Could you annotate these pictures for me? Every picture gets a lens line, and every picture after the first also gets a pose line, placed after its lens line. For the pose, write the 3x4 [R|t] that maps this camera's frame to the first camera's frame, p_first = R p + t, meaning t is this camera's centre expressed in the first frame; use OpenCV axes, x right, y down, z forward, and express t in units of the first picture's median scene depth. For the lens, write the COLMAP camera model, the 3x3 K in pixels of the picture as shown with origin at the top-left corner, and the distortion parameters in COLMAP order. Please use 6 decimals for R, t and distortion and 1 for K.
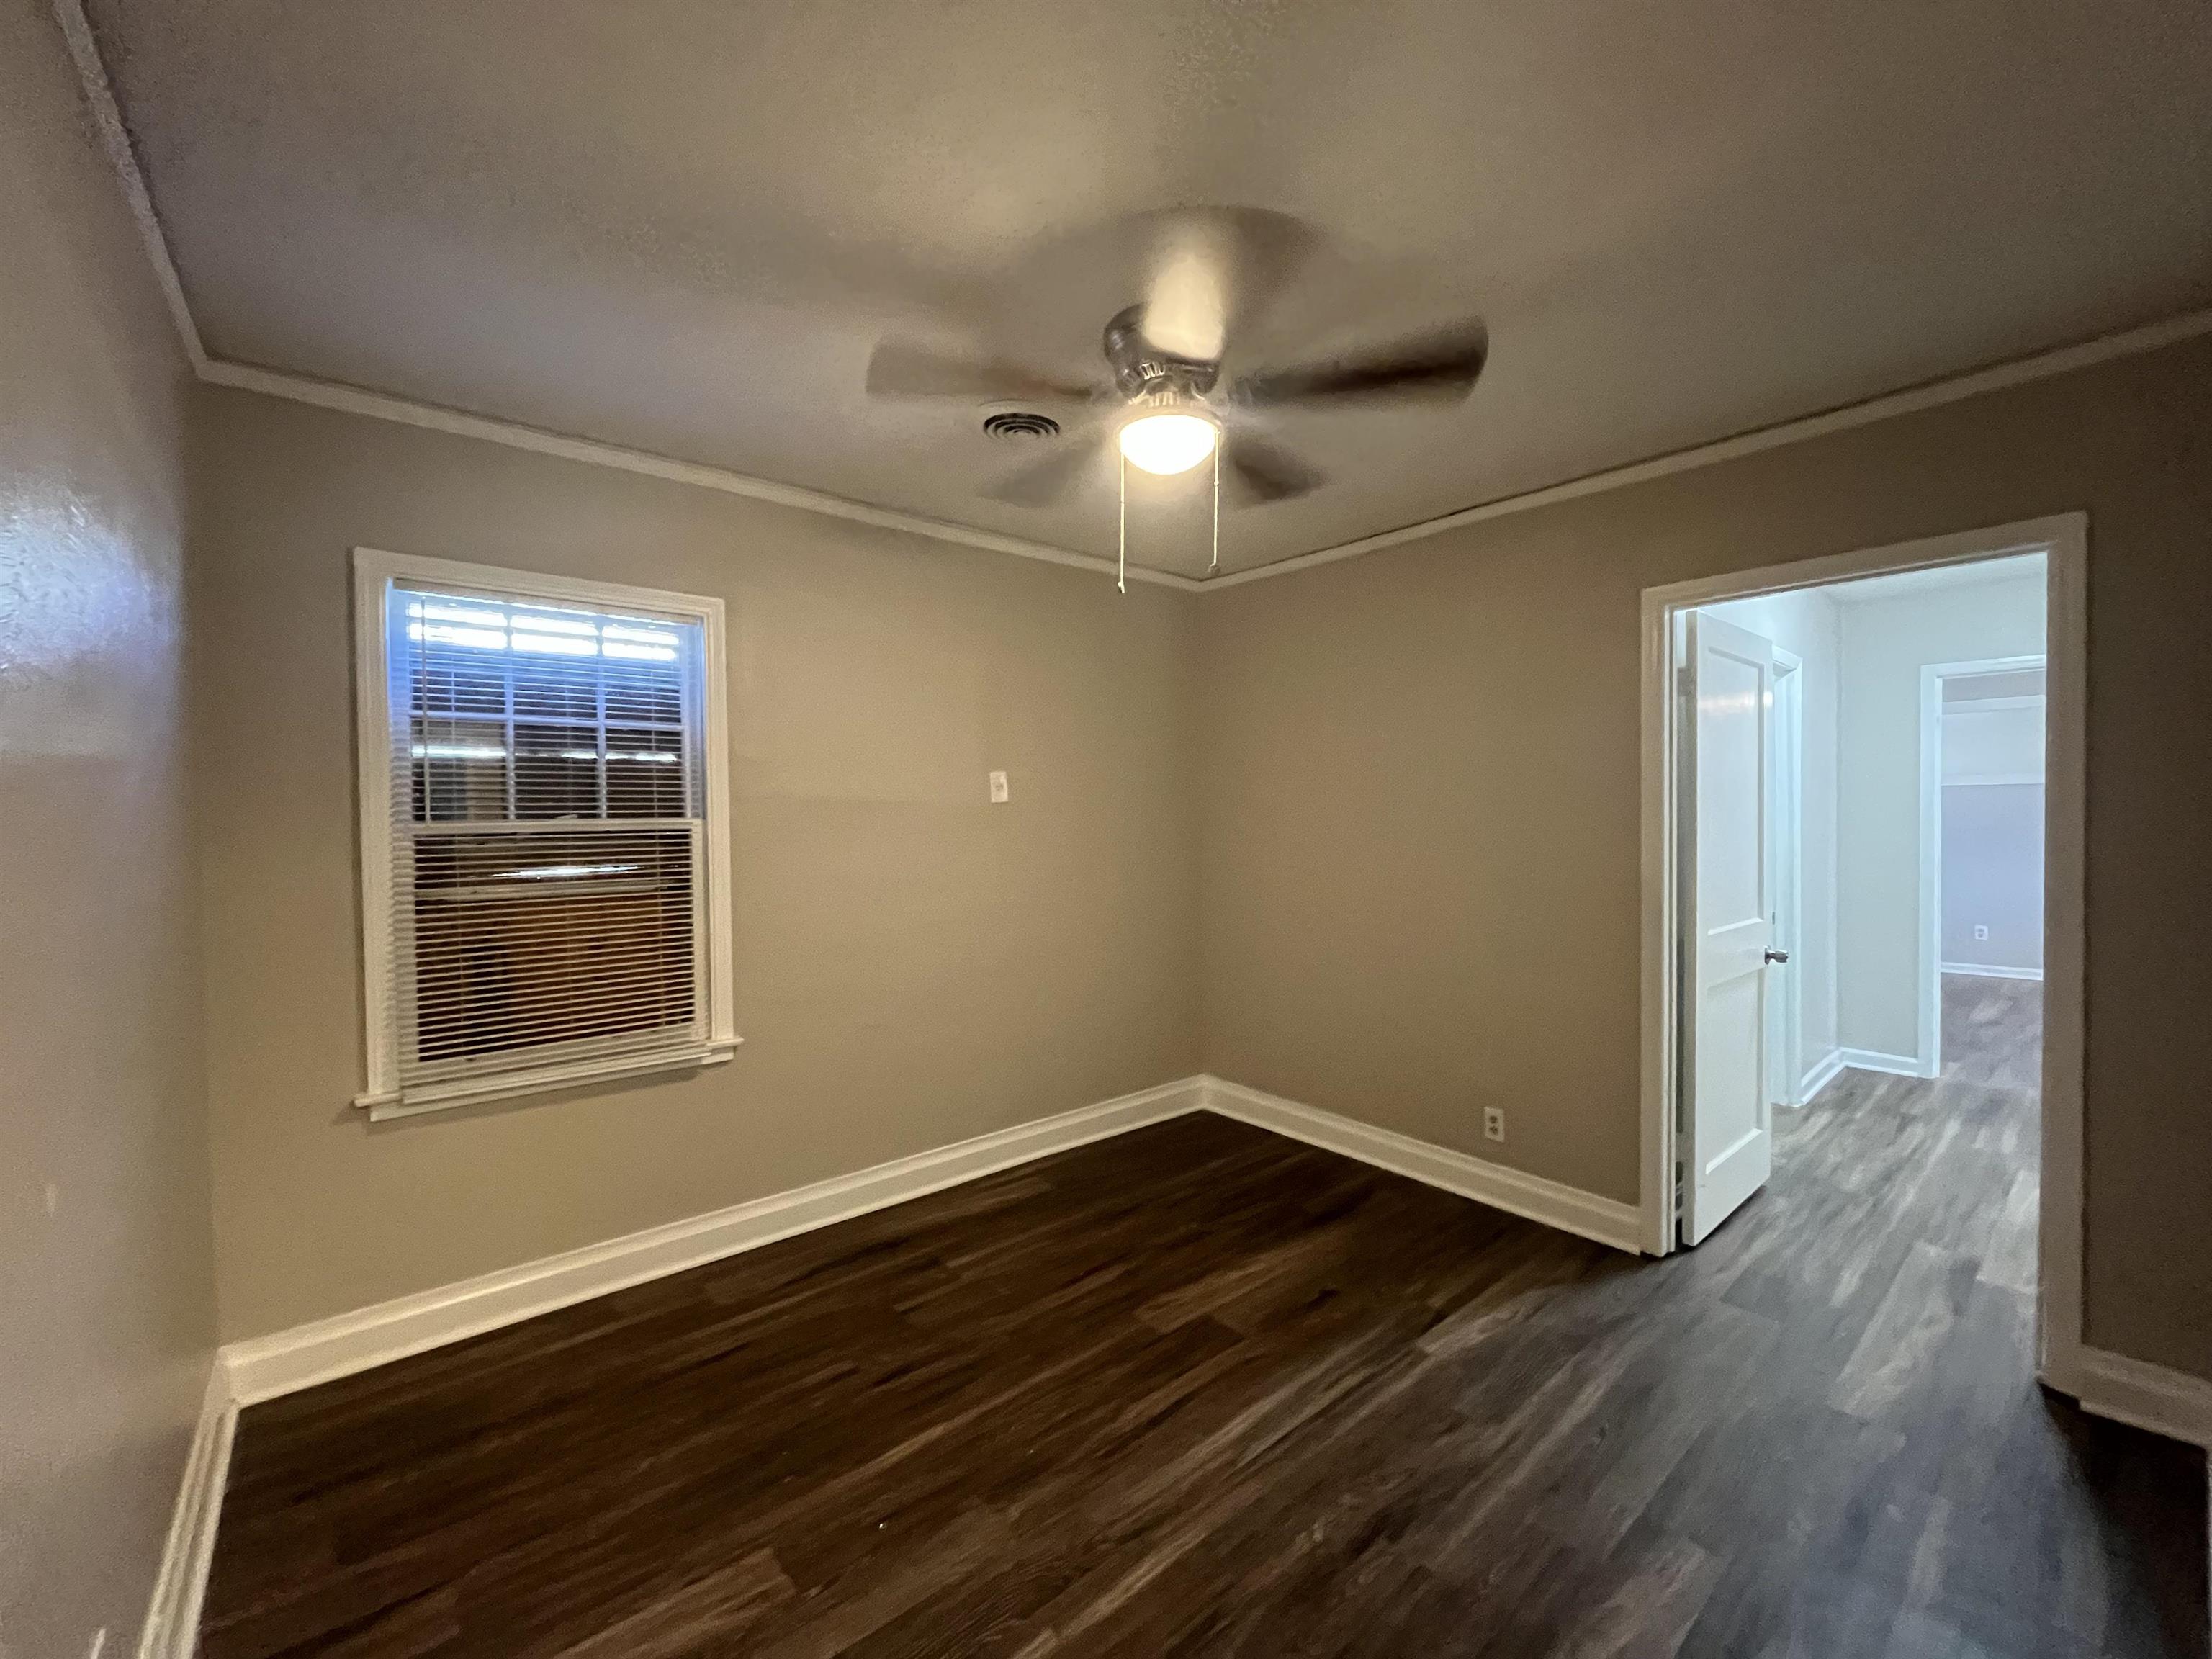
lens RADIAL K [[891.8, 0, 1091.7], [0, 891.8, 825.1], [0, 0, 1]] dist [-0.001004, 0.000457]
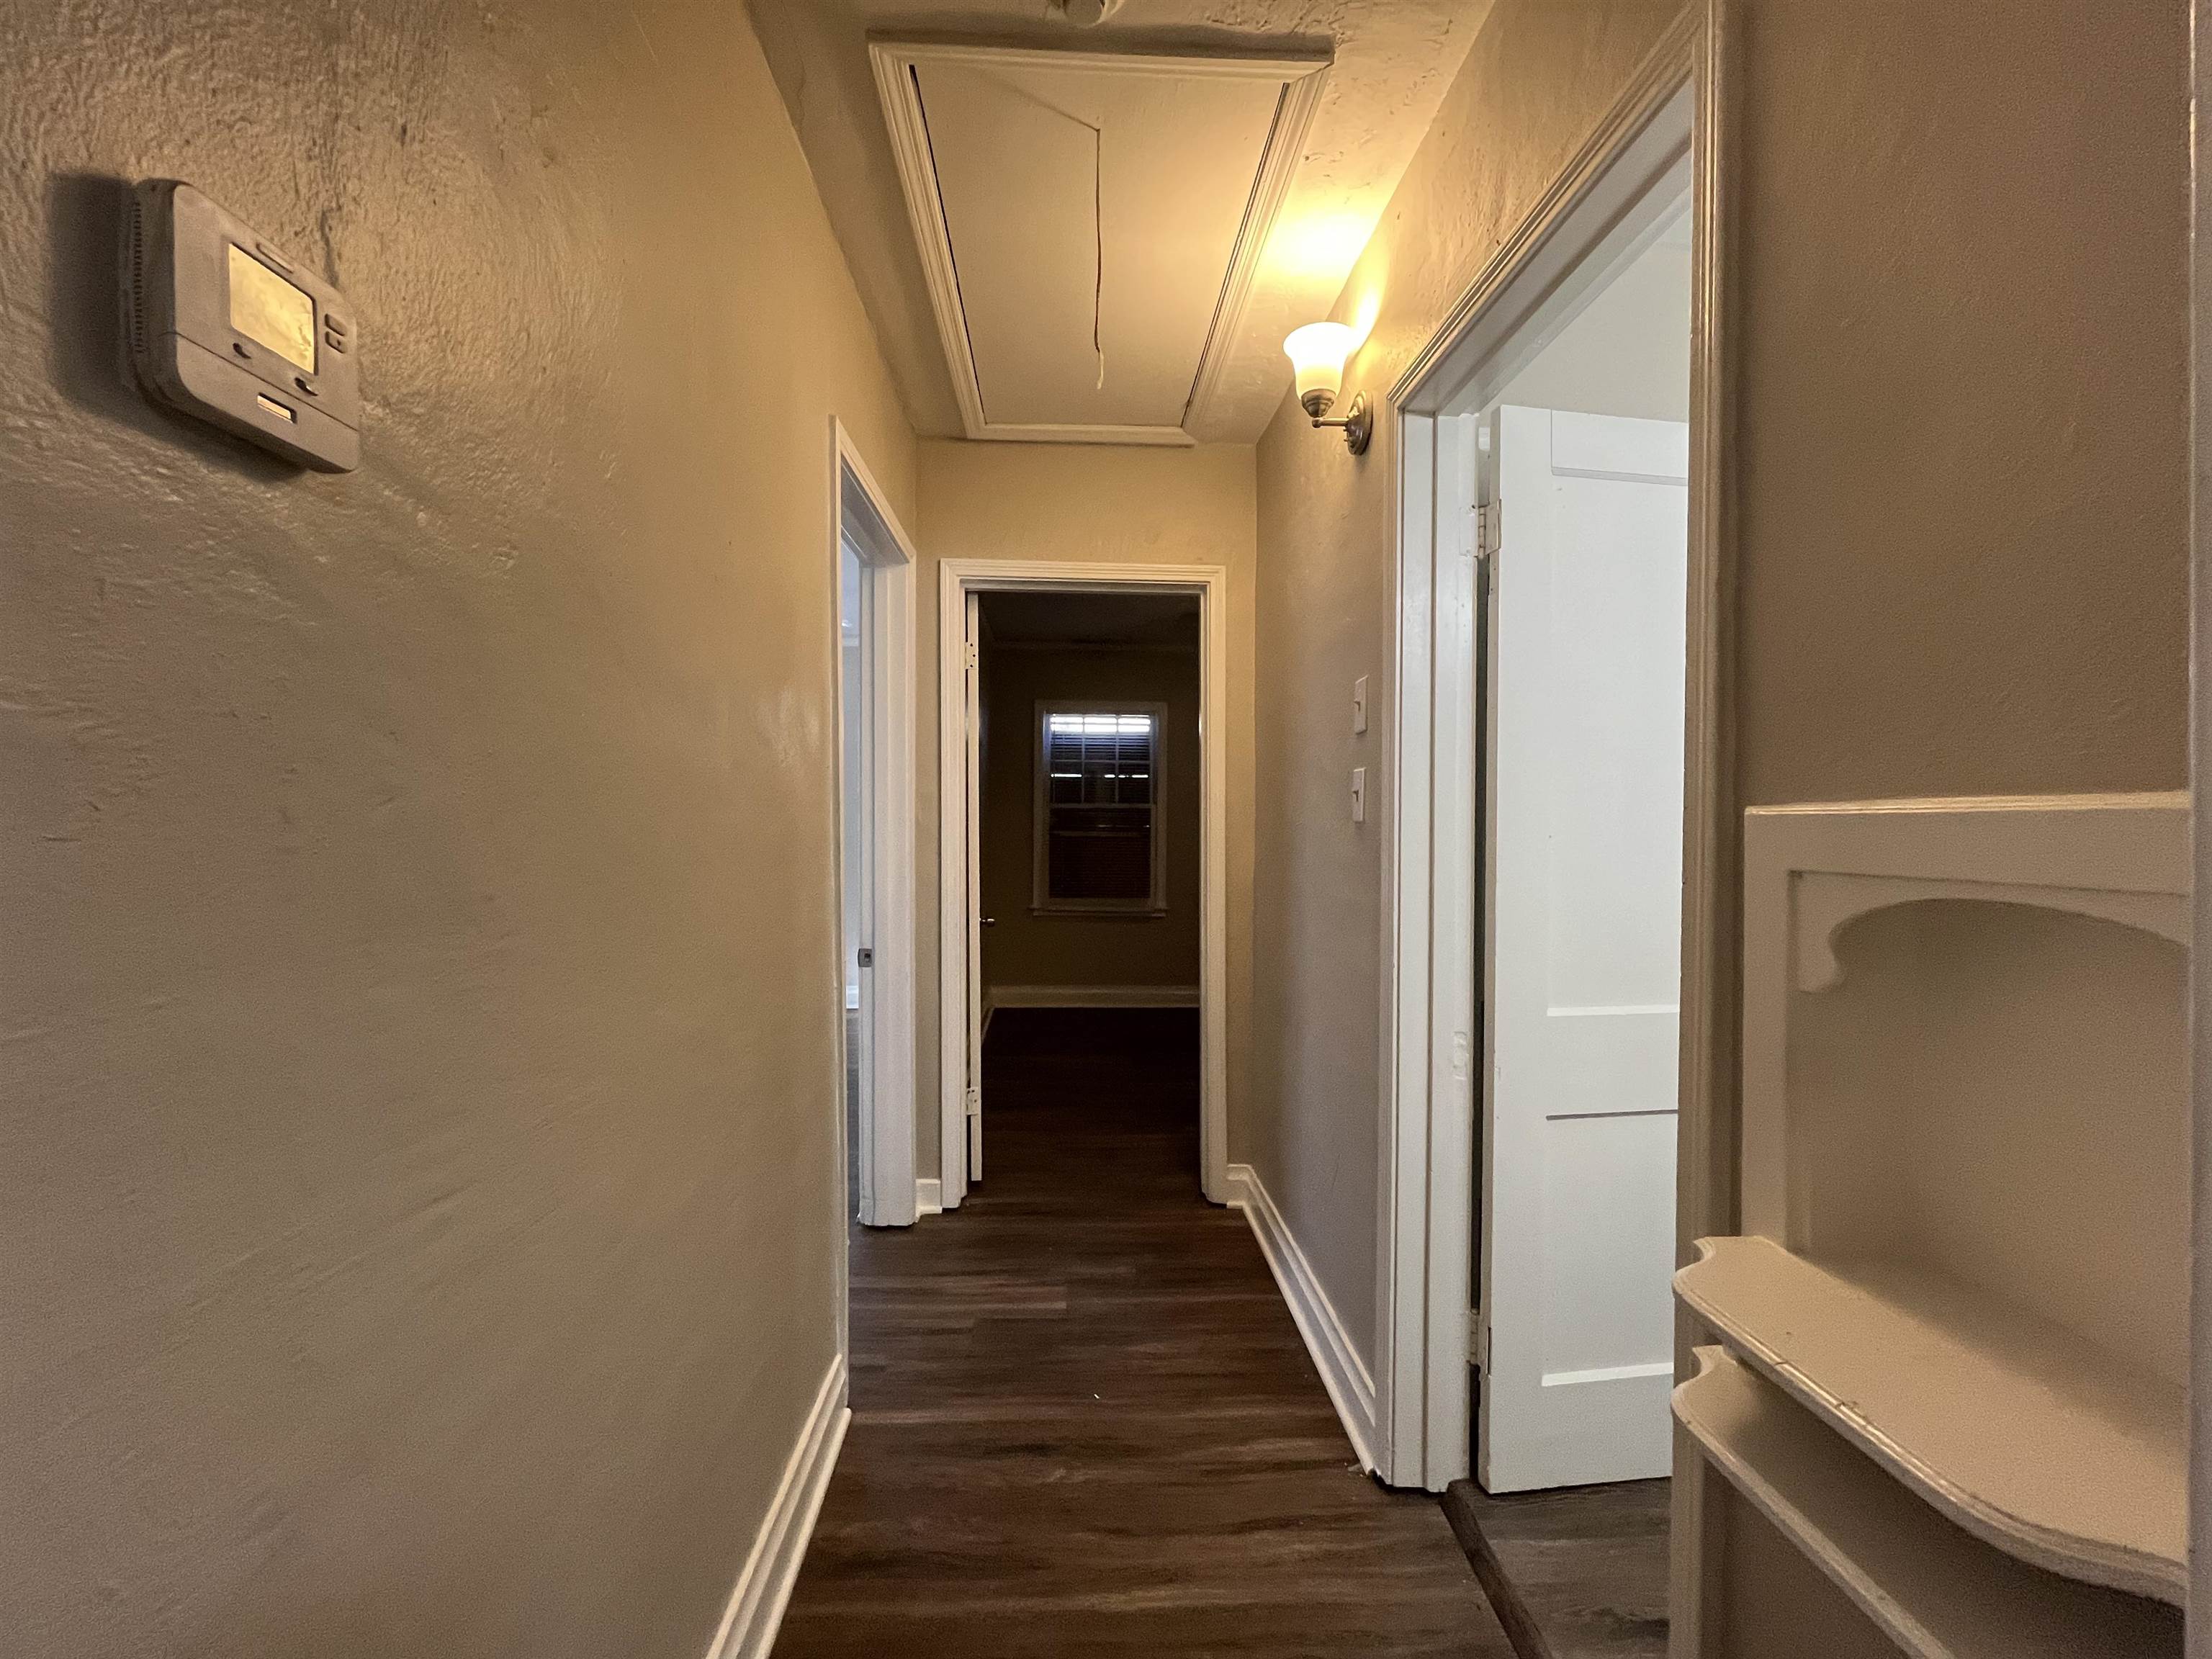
lens RADIAL K [[891.8, 0, 1123.0], [0, 891.8, 822.6], [0, 0, 1]] dist [-0.001004, 0.000457]
pose [[0.835750, 0.023565, -0.548604, 0.729263], [-0.027724, 0.999615, 0.000702, 0.040662], [0.548410, 0.014622, 0.836082, -0.912030]]
